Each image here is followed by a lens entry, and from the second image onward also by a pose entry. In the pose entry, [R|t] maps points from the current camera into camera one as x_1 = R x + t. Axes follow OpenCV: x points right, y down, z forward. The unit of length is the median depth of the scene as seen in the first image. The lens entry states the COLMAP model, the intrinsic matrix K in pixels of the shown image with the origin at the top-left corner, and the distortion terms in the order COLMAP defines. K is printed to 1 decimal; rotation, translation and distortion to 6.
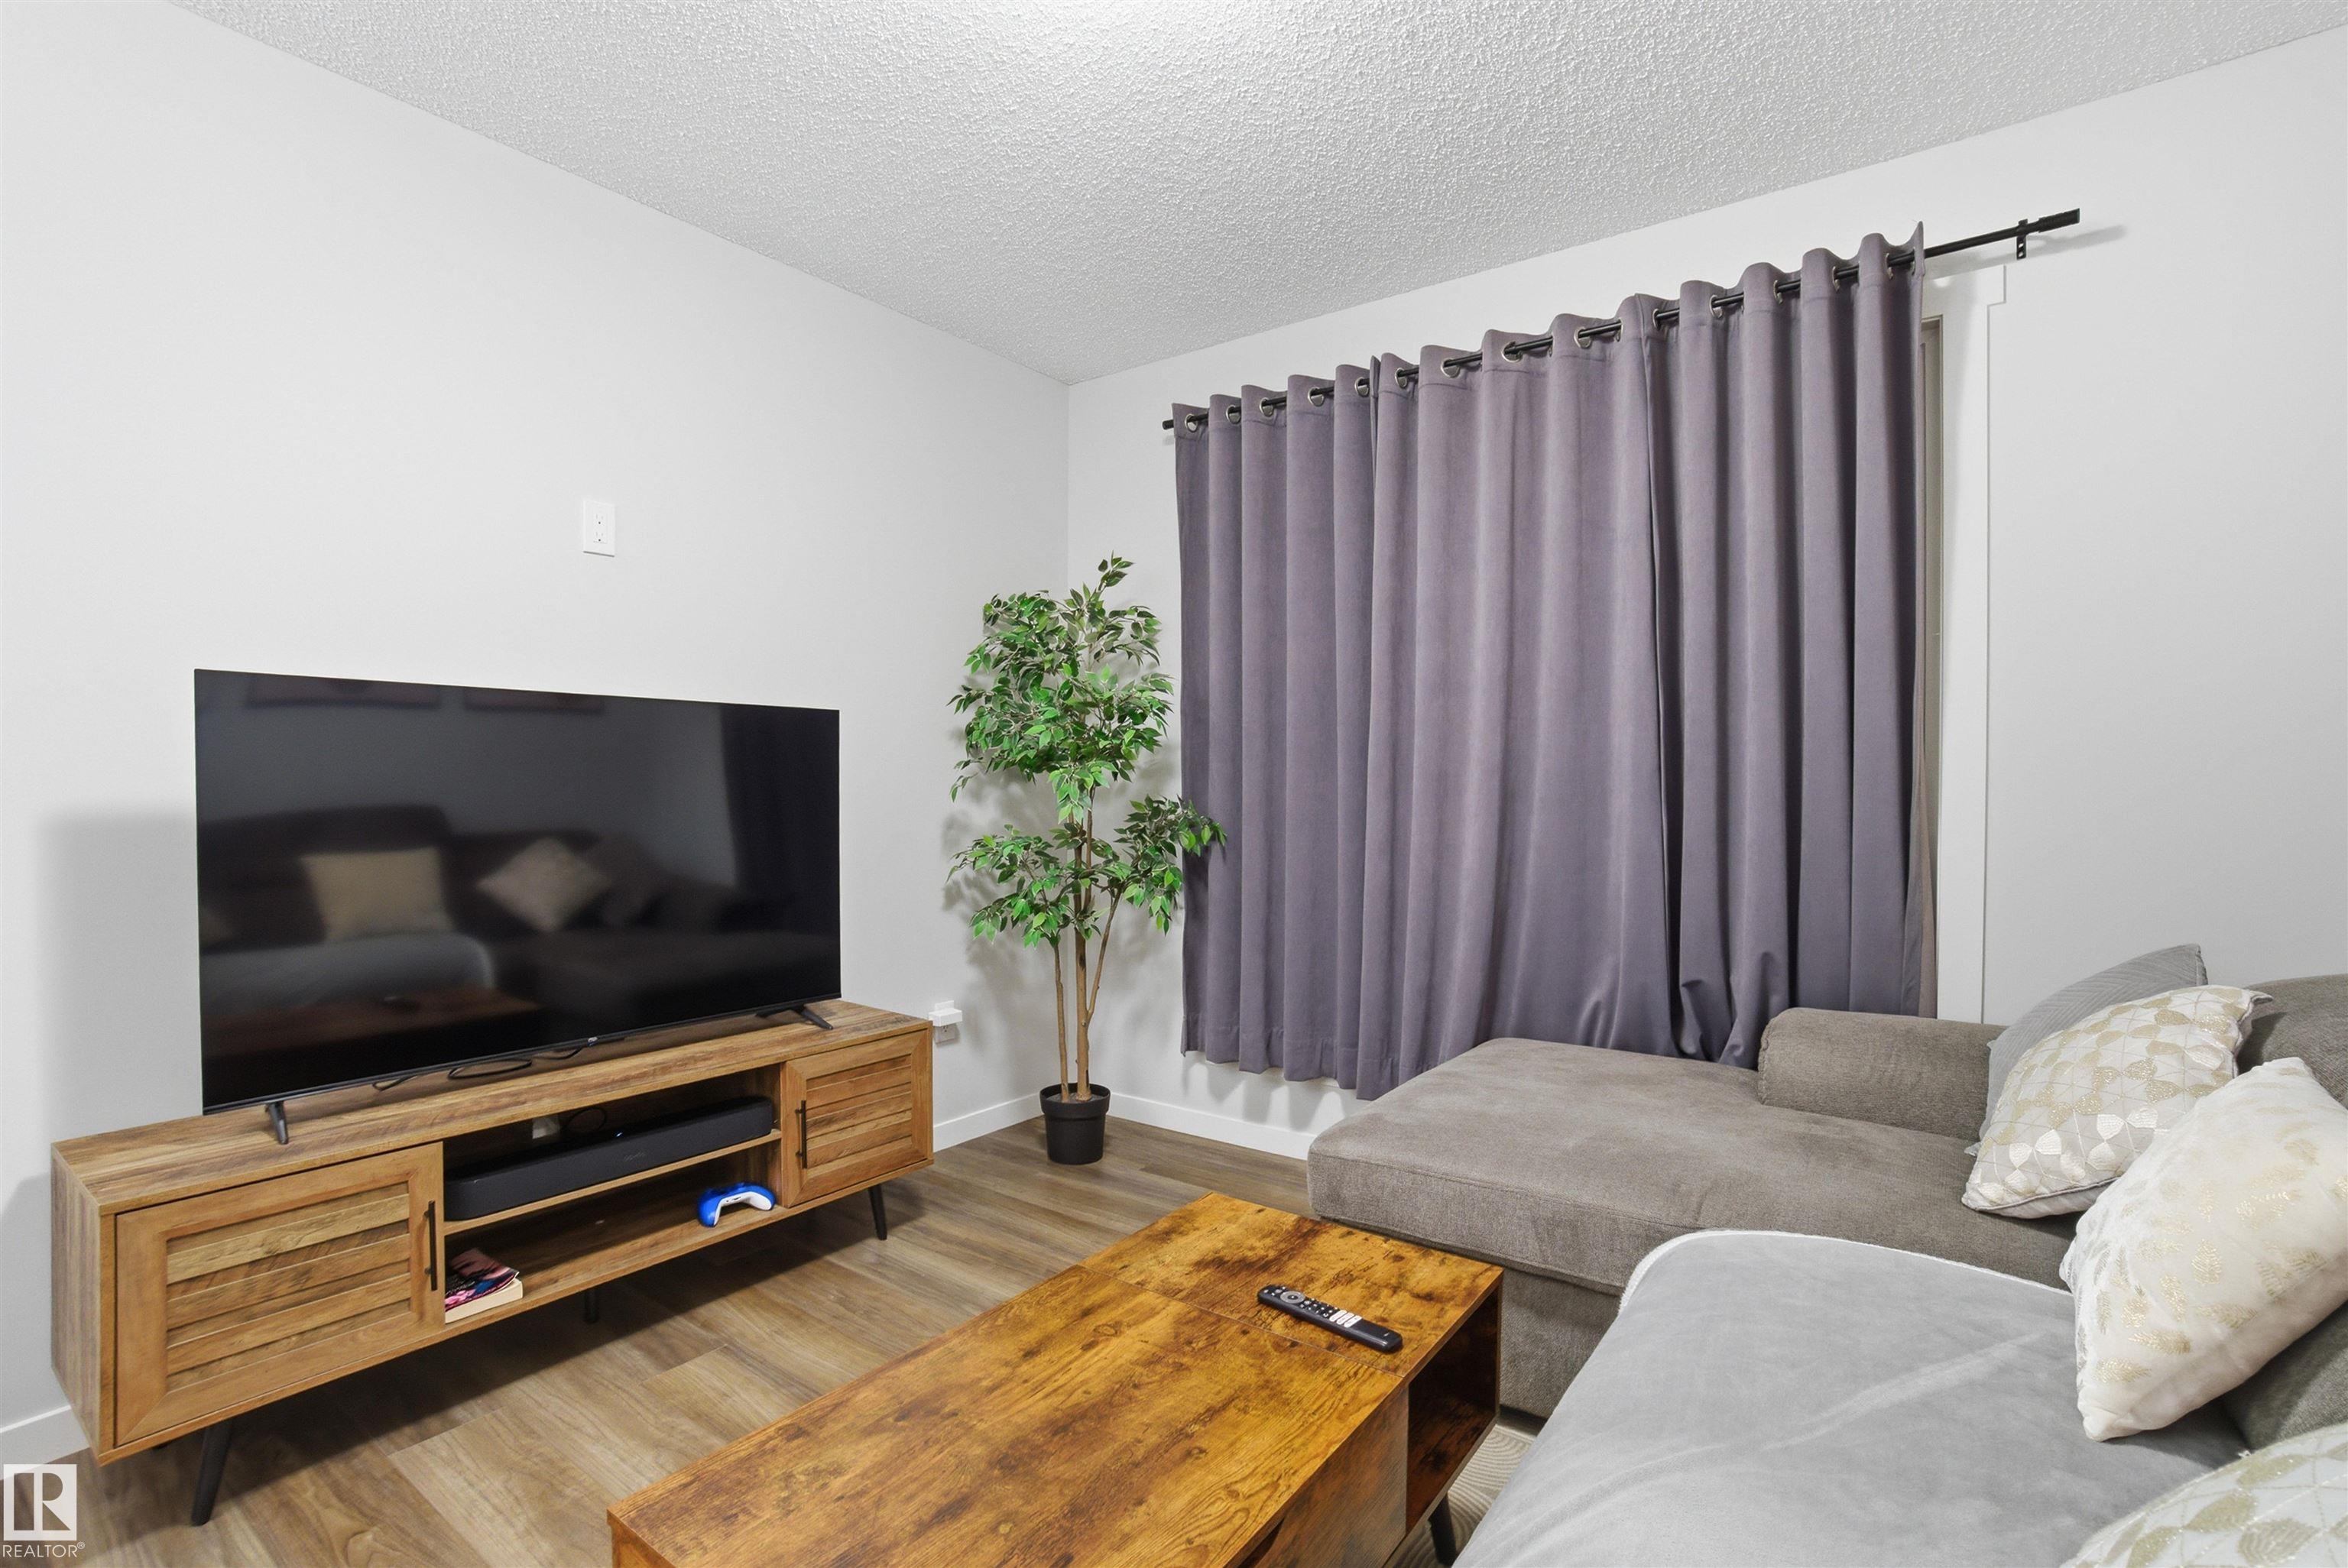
lens RADIAL K [[1096.1, 0, 1172.6], [0, 1096.1, 798.2], [0, 0, 1]] dist [-0.072238, 0.035547]
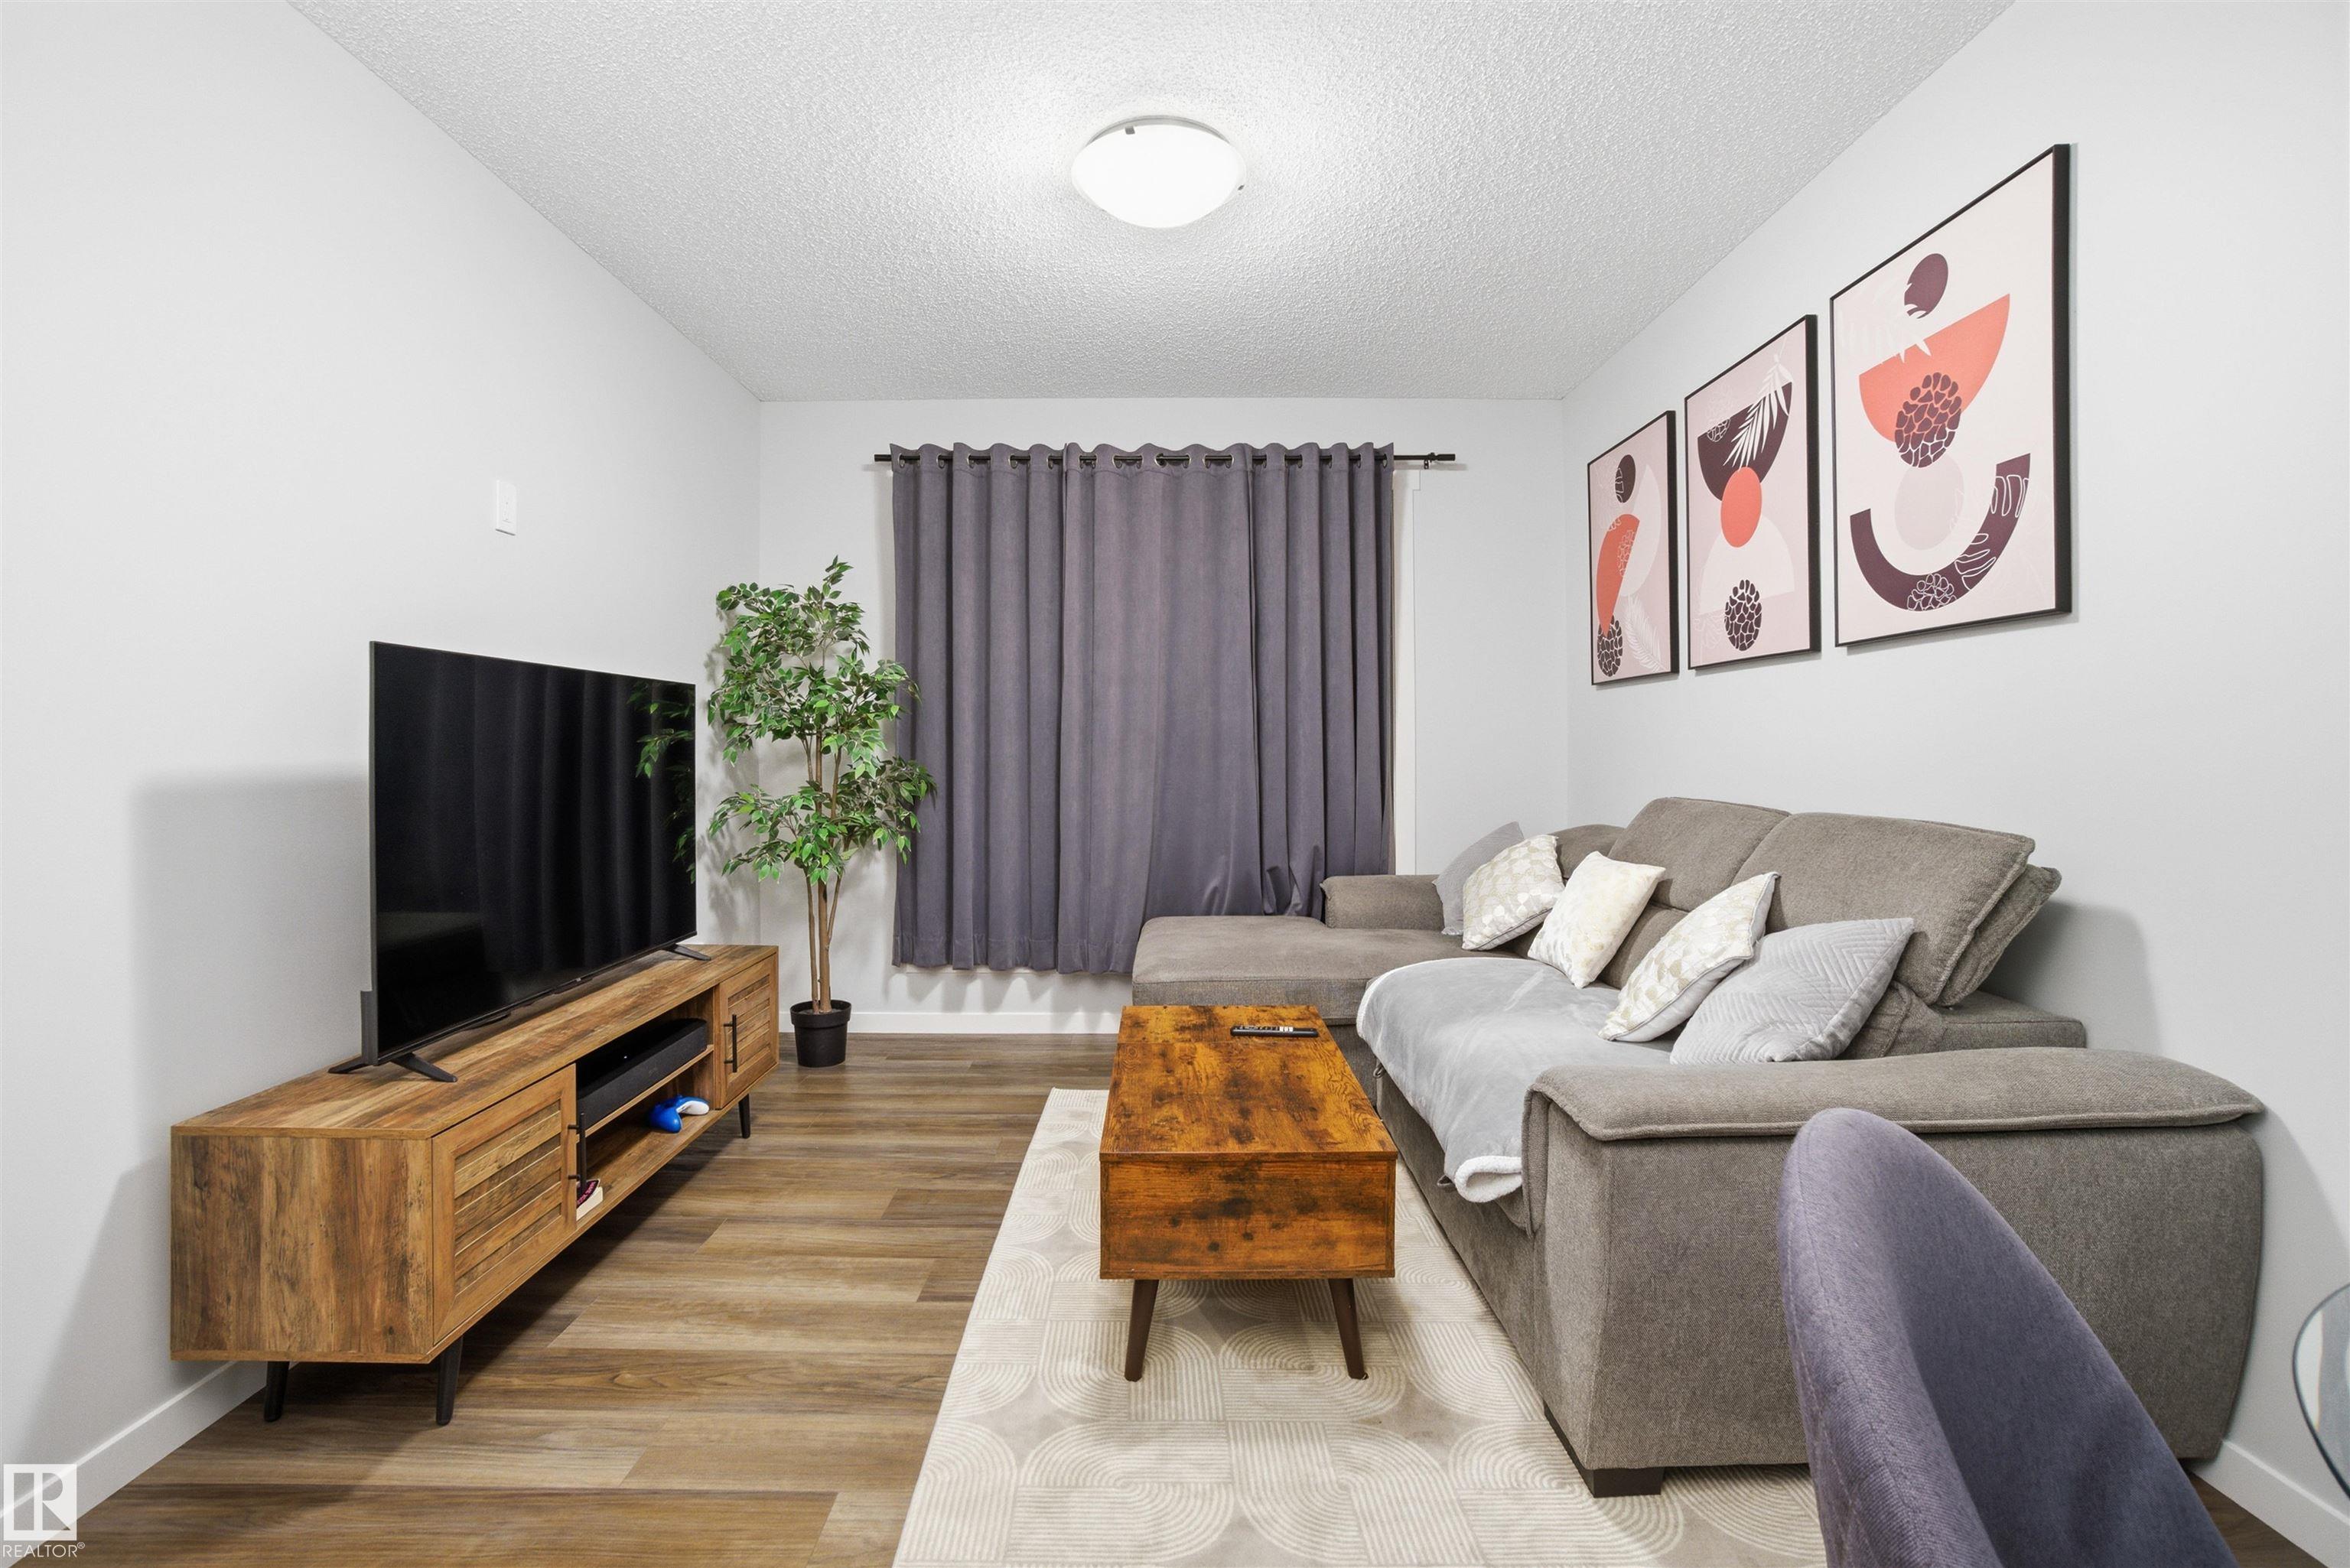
lens RADIAL K [[1062.6, 0, 1168.9], [0, 1062.6, 757.5], [0, 0, 1]] dist [-0.043266, 0.031736]
pose [[0.804169, -0.009264, 0.594328, -0.686981], [0.012221, 0.999925, -0.000950, 0.003091], [-0.594274, 0.008027, 0.804222, -0.235163]]
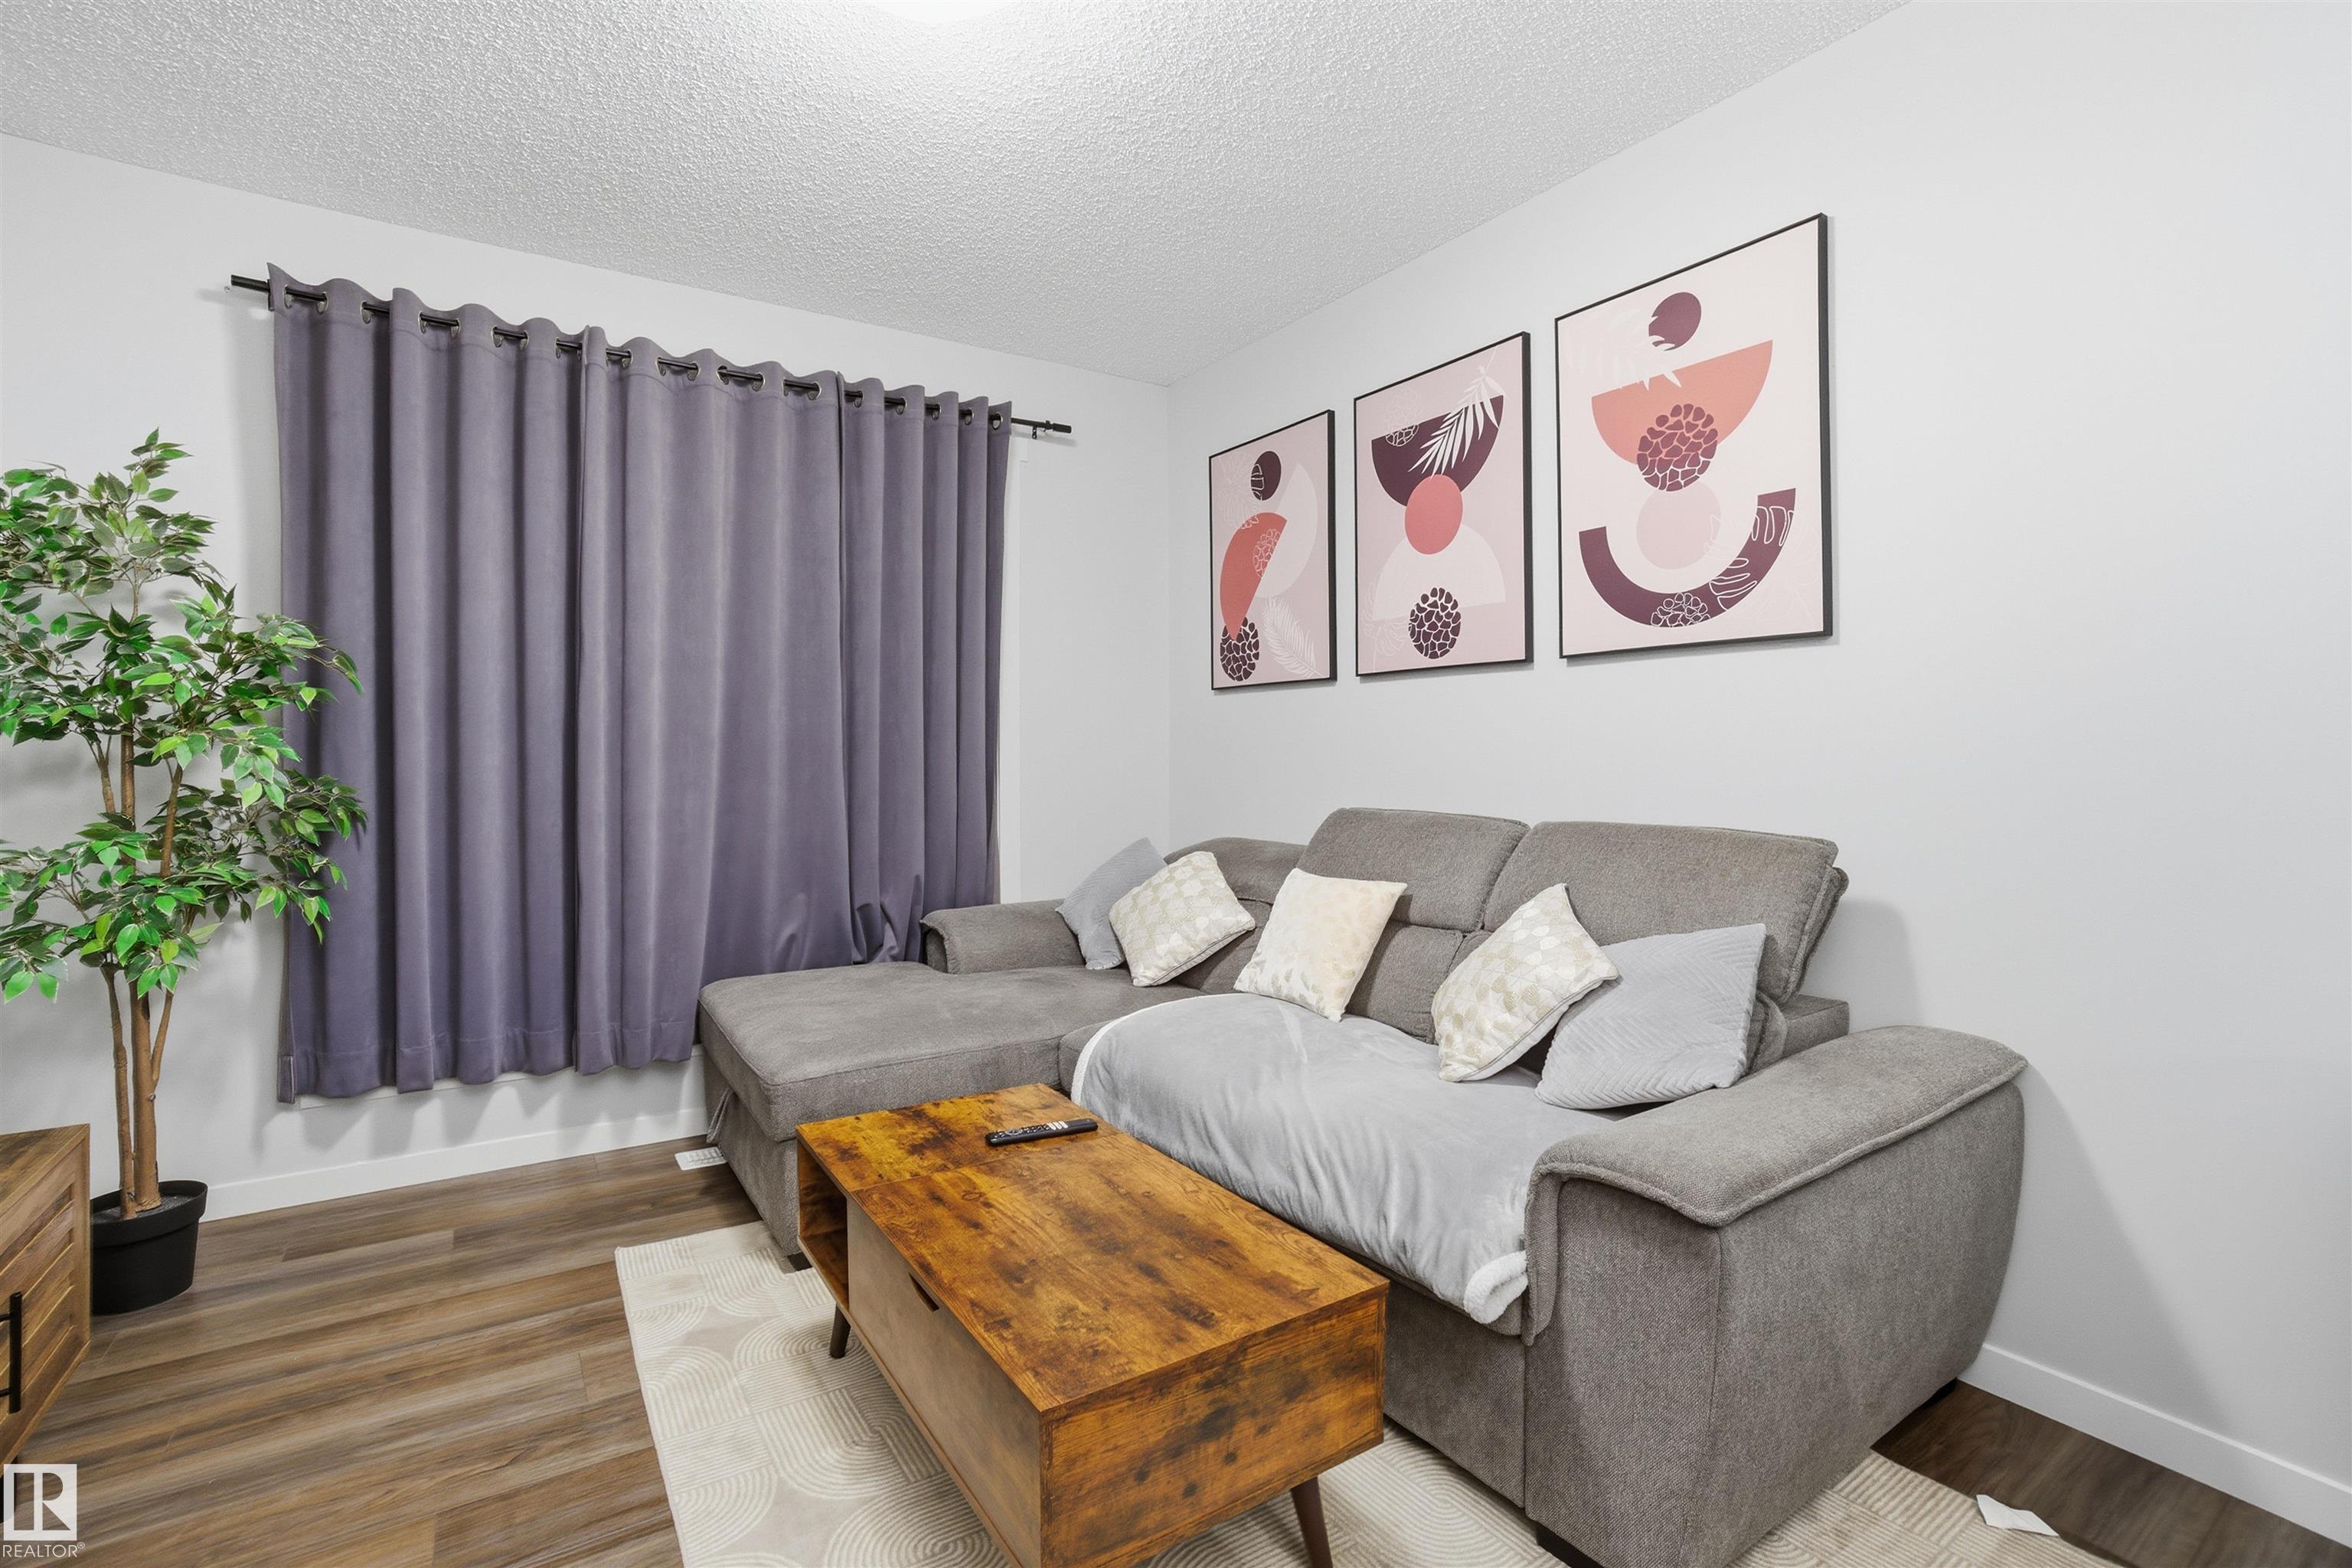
lens RADIAL K [[1071.8, 0, 1165.7], [0, 1071.8, 772.9], [0, 0, 1]] dist [-0.062058, 0.032157]
pose [[0.355004, -0.019608, 0.934659, -0.691557], [0.014386, 0.999776, 0.015510, -0.005919], [-0.934754, 0.007940, 0.355207, 0.220561]]
